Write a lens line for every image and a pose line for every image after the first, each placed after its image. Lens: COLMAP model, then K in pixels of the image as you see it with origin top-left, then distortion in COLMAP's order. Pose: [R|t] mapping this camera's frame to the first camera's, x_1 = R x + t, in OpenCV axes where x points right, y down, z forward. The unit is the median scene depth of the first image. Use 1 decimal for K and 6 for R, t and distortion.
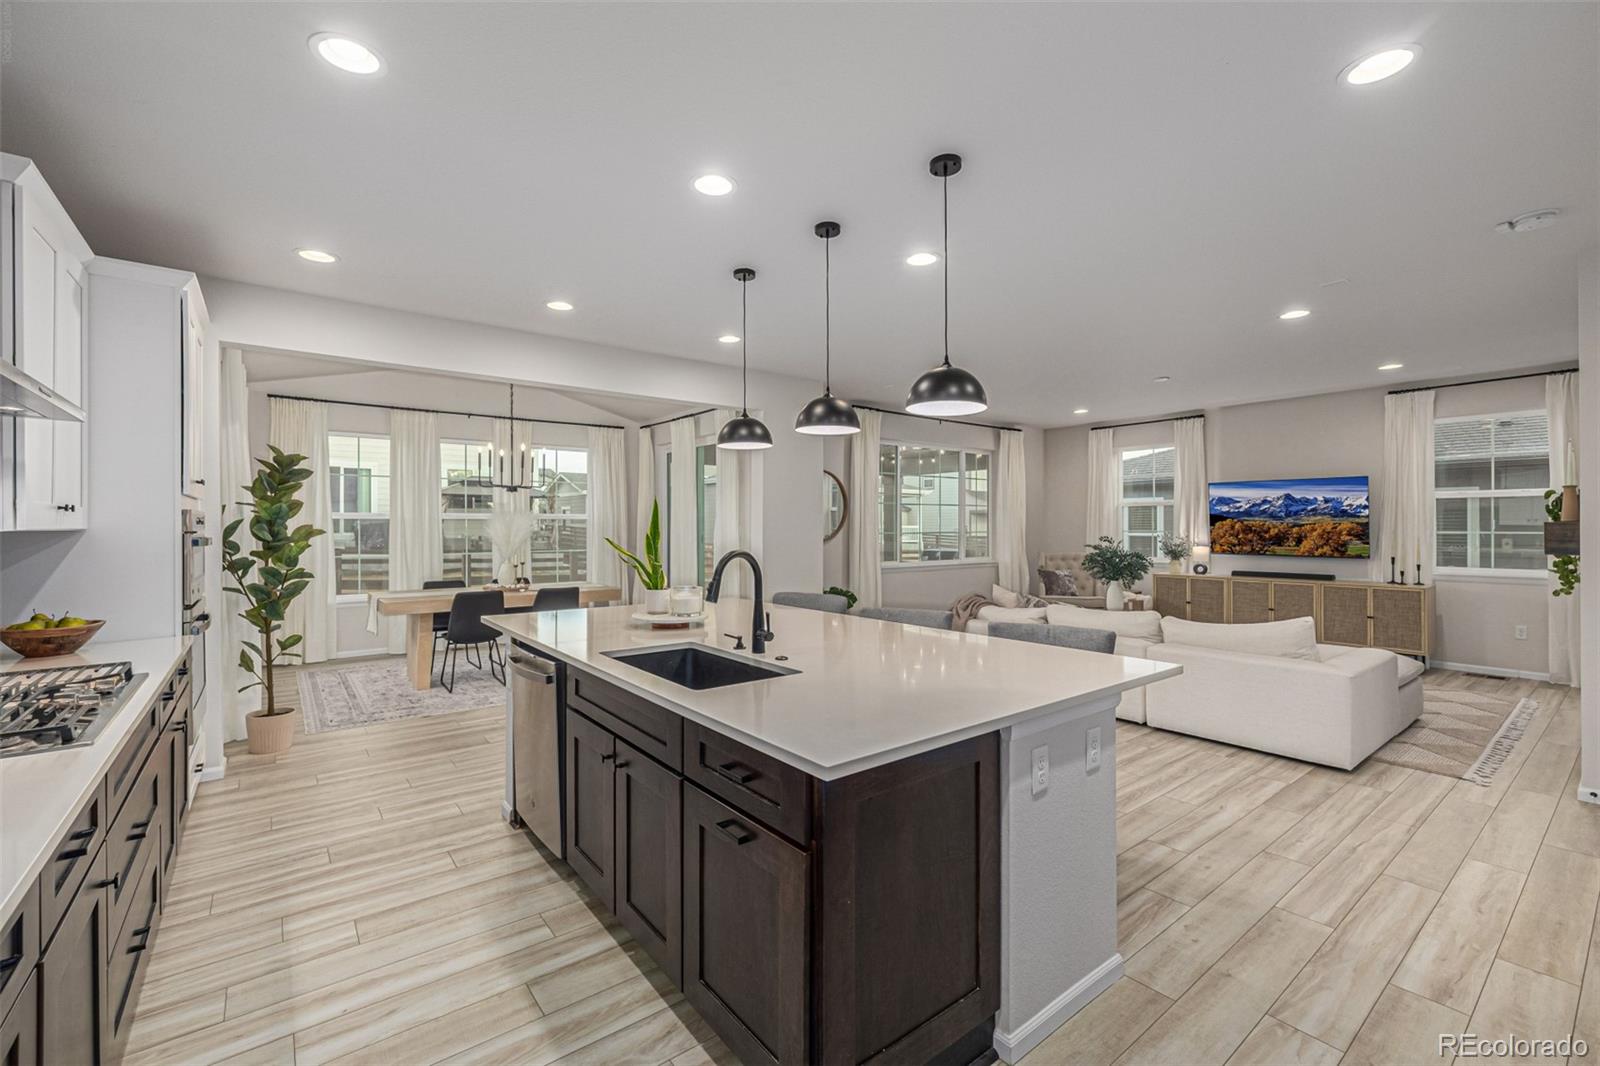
lens RADIAL K [[678.3, 0, 793.1], [0, 678.3, 527.5], [0, 0, 1]] dist [0.001537, 0.000143]
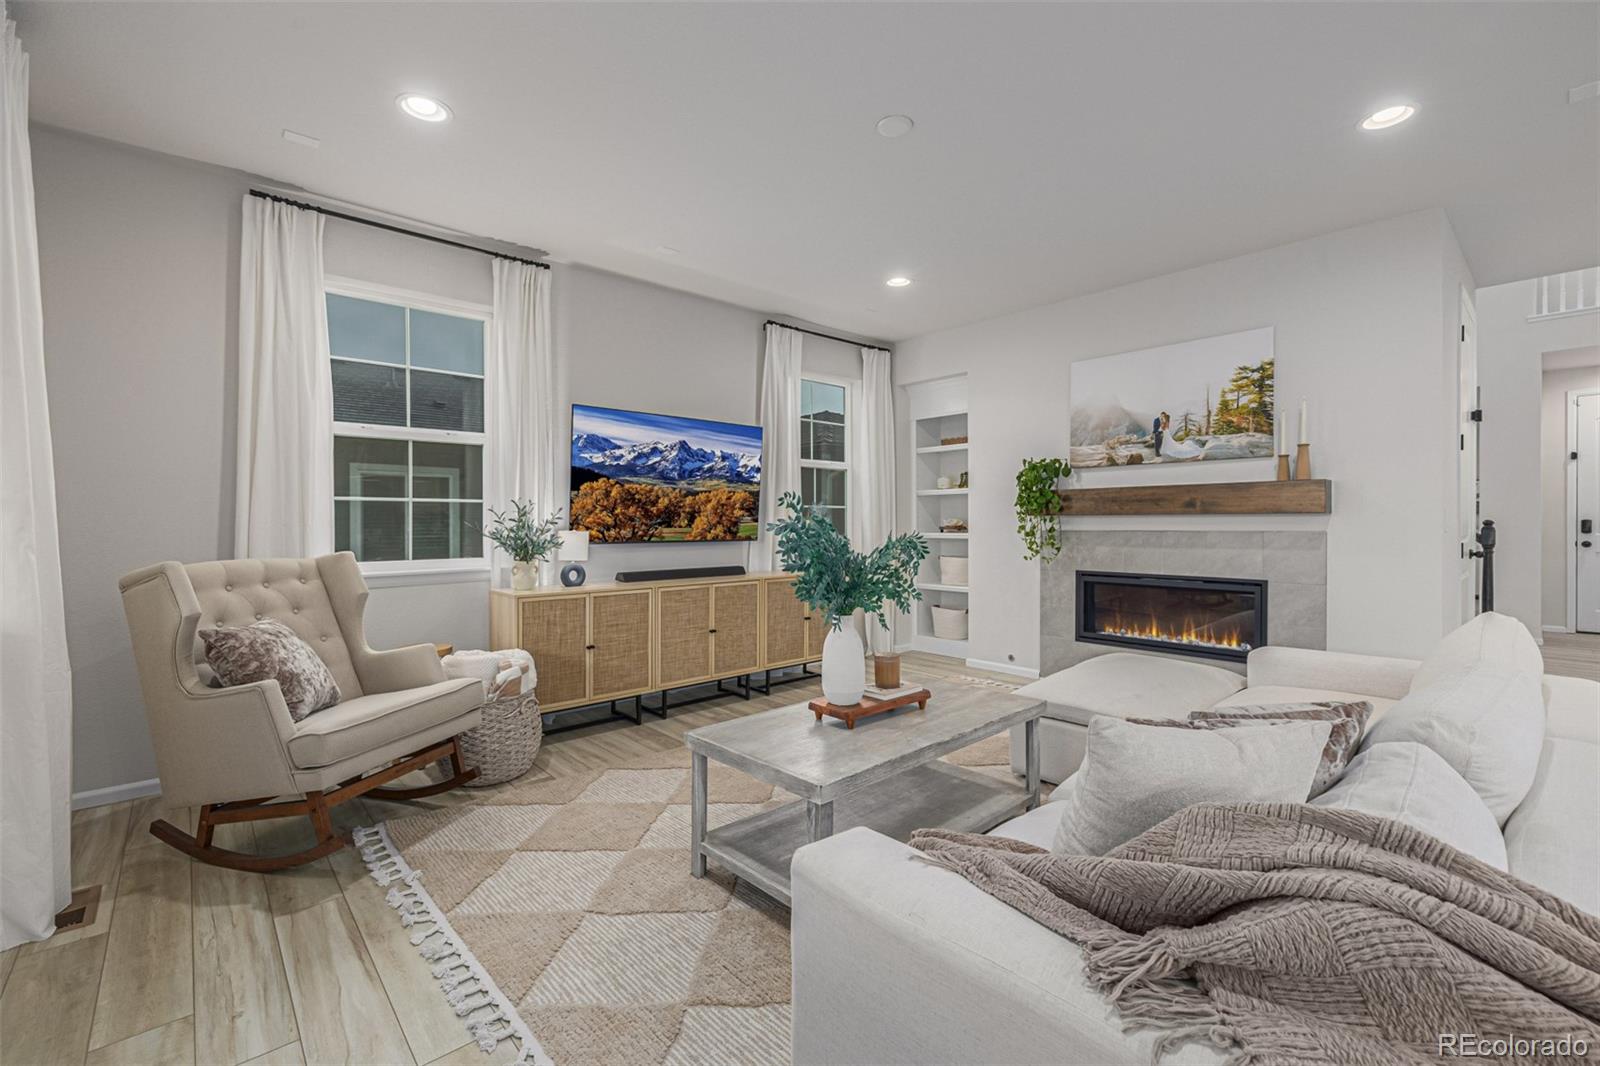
lens RADIAL K [[678.3, 0, 793.1], [0, 678.3, 527.5], [0, 0, 1]] dist [0.001537, 0.000143]
pose [[-0.077466, -0.004638, 0.996984, 0.115417], [0.006518, 0.999965, 0.005158, 0.027210], [-0.996974, 0.006898, -0.077433, 0.999934]]
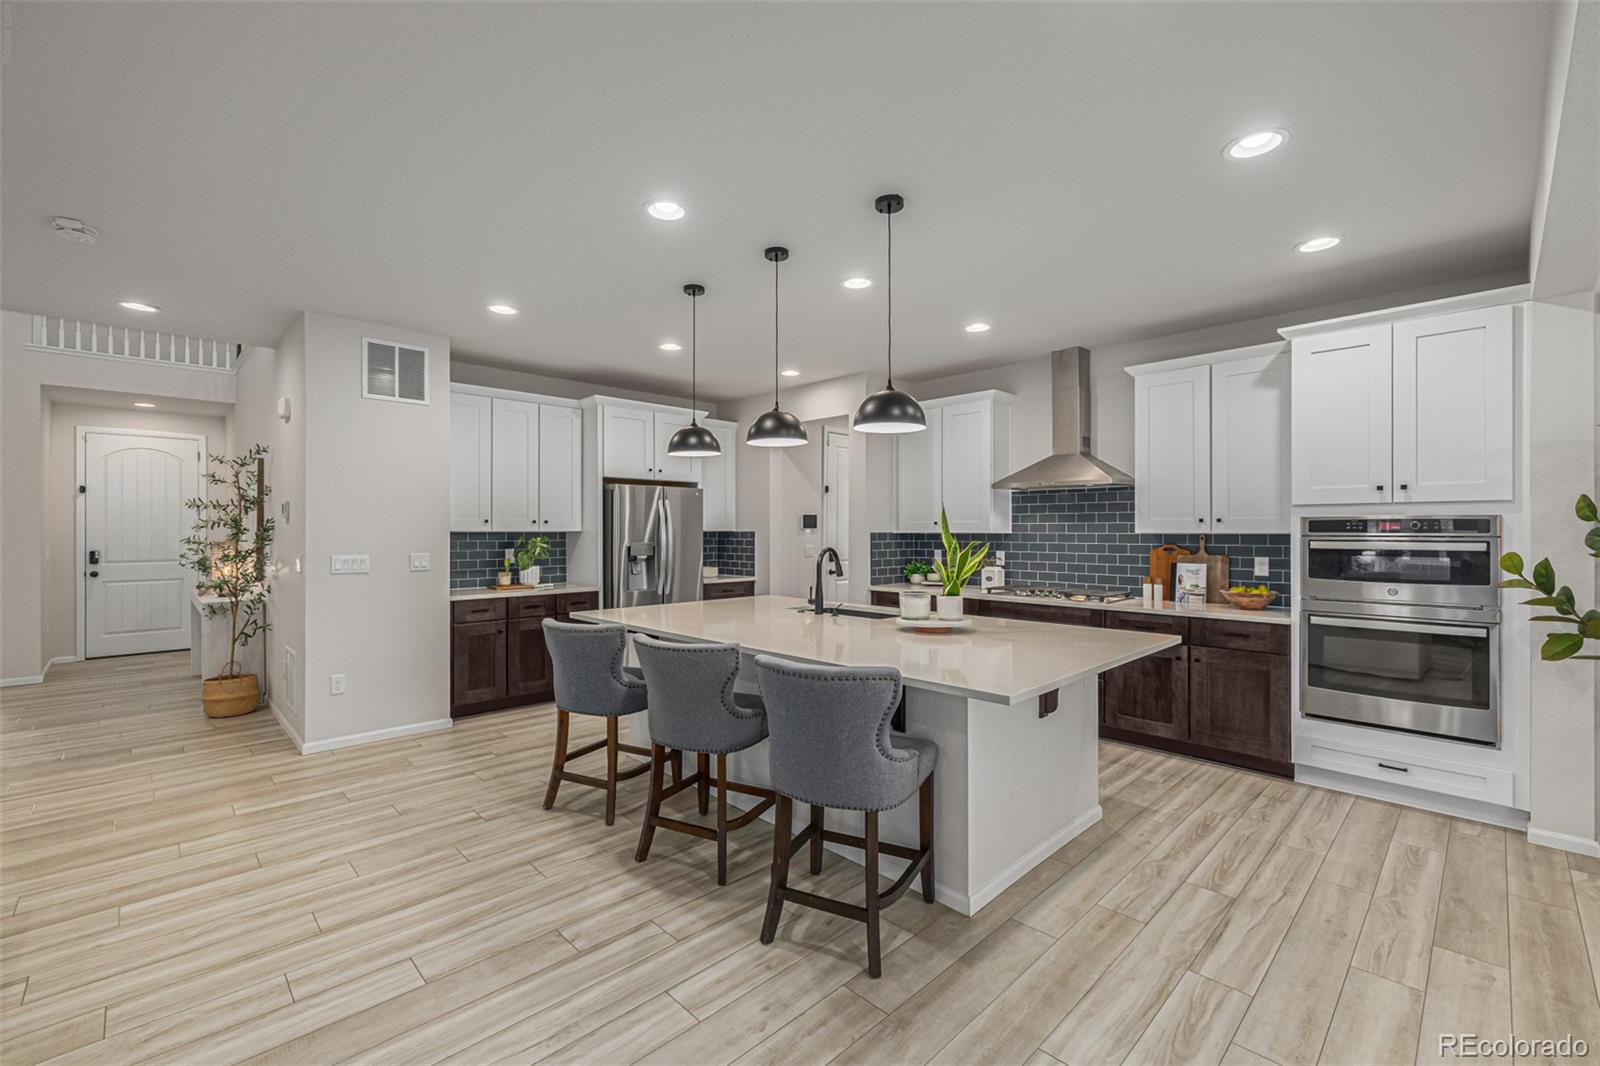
lens RADIAL K [[678.3, 0, 793.1], [0, 678.3, 527.5], [0, 0, 1]] dist [0.001537, 0.000143]
pose [[-0.993782, 0.001999, -0.111329, 0.064825], [0.002248, 0.999995, -0.002106, -0.003506], [0.111324, -0.002343, -0.993781, 0.922297]]
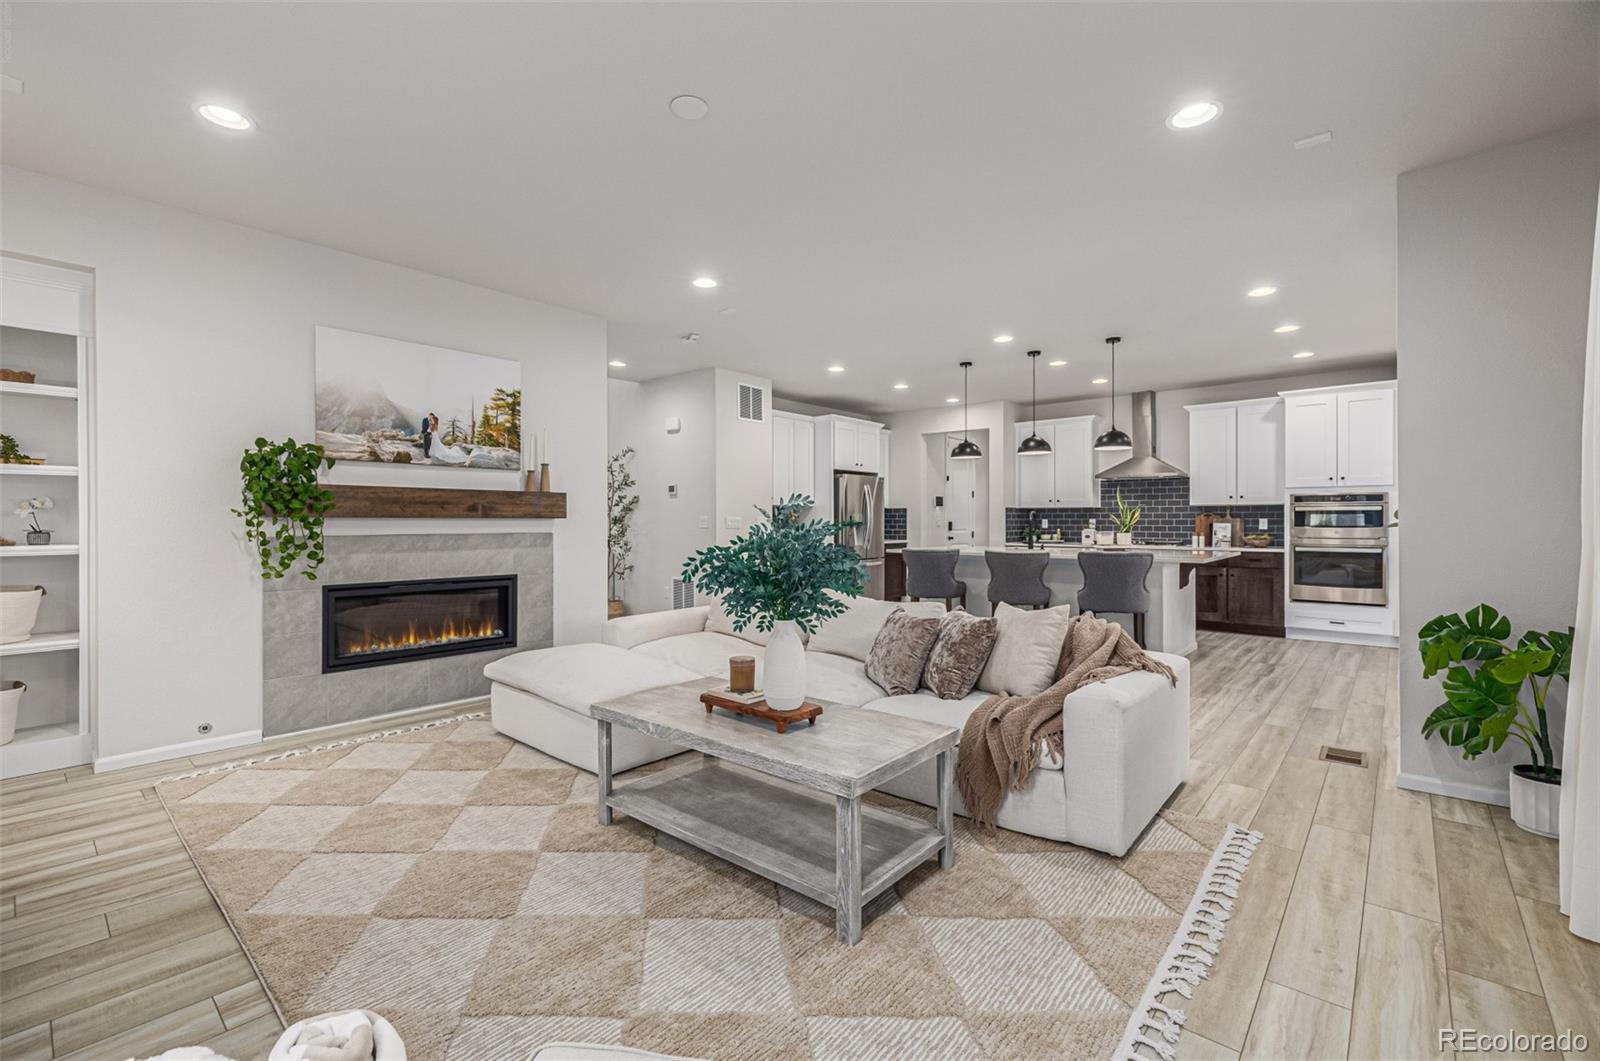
lens RADIAL K [[689.2, 0, 795.5], [0, 689.2, 525.8], [0, 0, 1]] dist [0.001144, -0.000172]
pose [[-0.981490, 0.004195, -0.191469, 0.510083], [0.002511, 0.999956, 0.009040, 0.023180], [0.191499, 0.008392, -0.981457, 1.285748]]
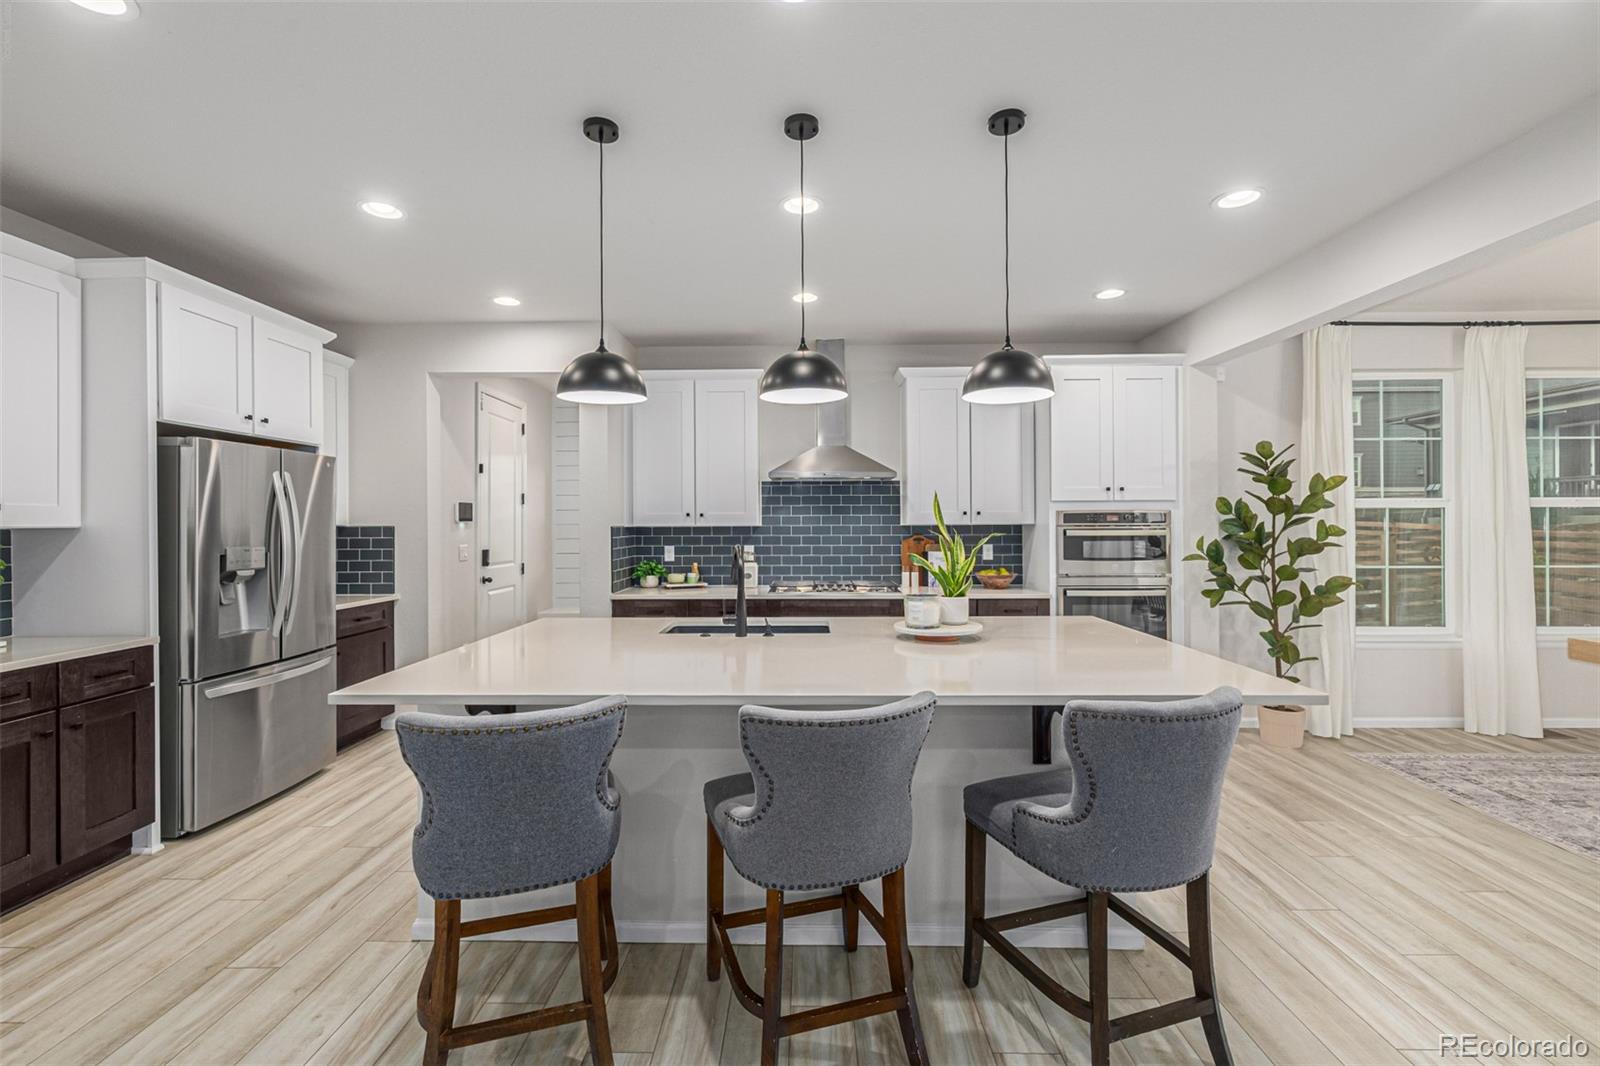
lens RADIAL K [[686.0, 0, 796.4], [0, 686.0, 517.1], [0, 0, 1]] dist [-0.000403, -0.000123]
pose [[-0.625307, -0.002039, -0.780376, 0.287888], [0.004572, 0.999970, -0.006277, -0.002656], [0.780366, -0.007493, -0.625278, 0.655923]]
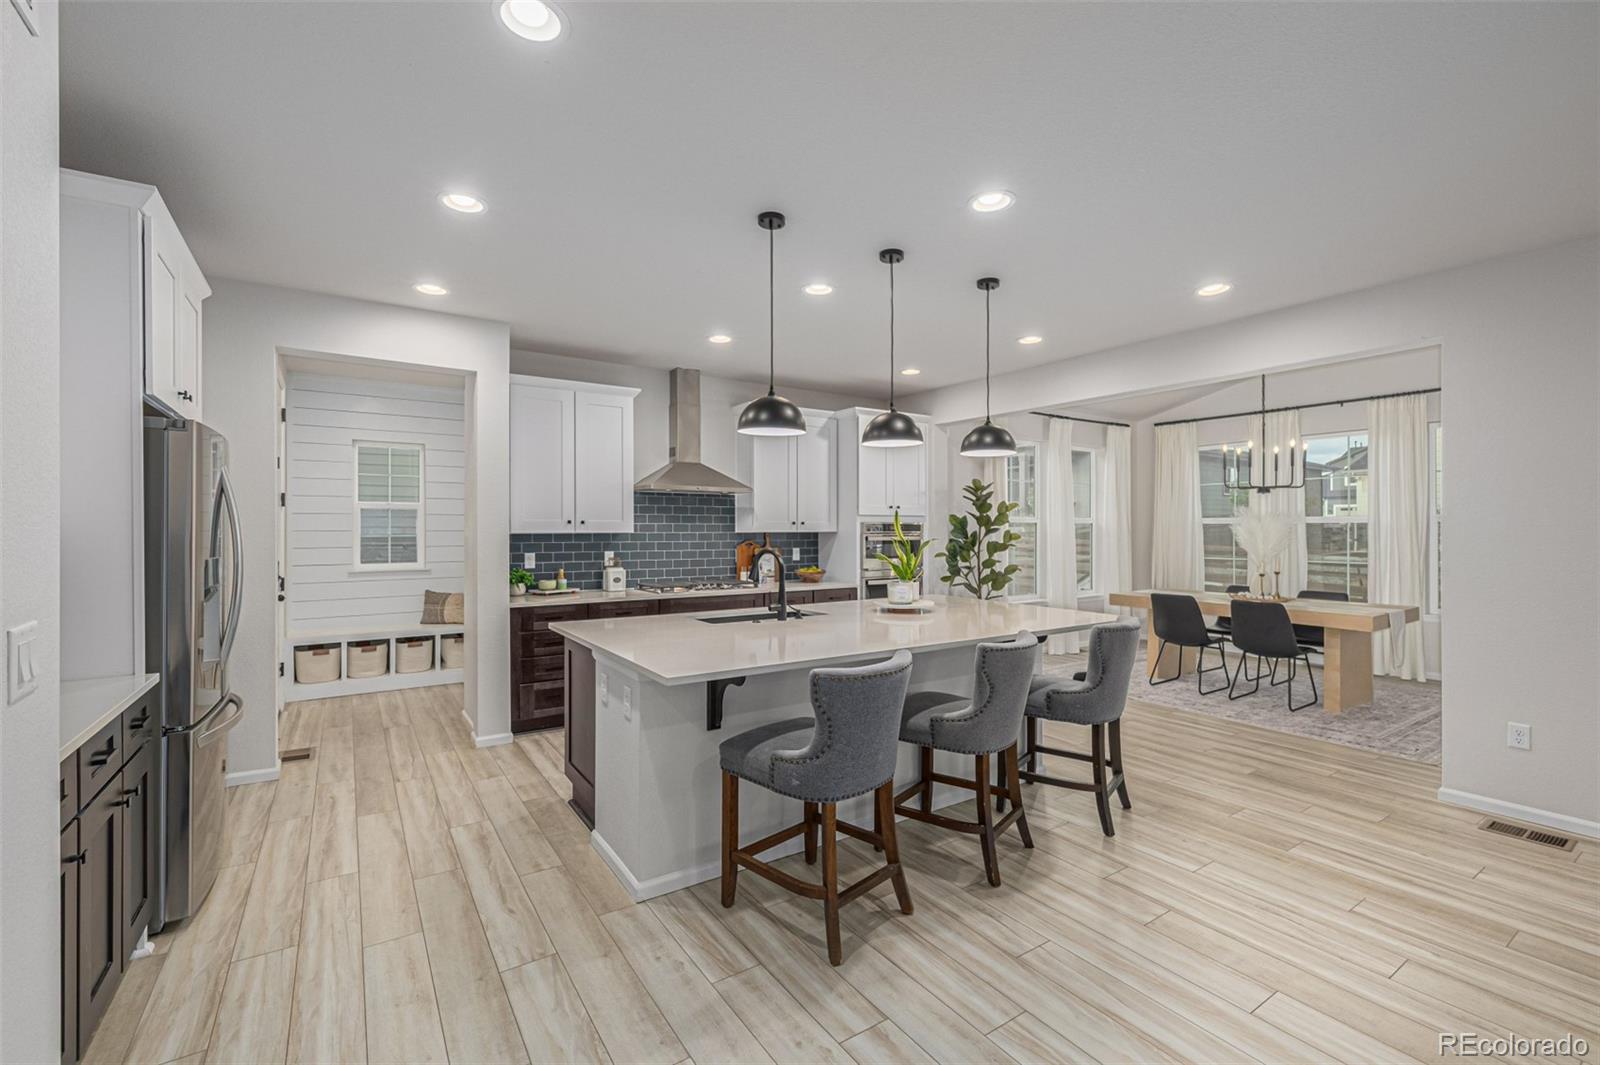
lens RADIAL K [[678.3, 0, 793.1], [0, 678.3, 527.0], [0, 0, 1]] dist [0.001537, 0.000143]
pose [[-0.073007, -0.000752, -0.997331, 0.507132], [-0.002066, 0.999998, -0.000603, -0.004946], [0.997329, 0.002016, -0.073009, 0.412077]]
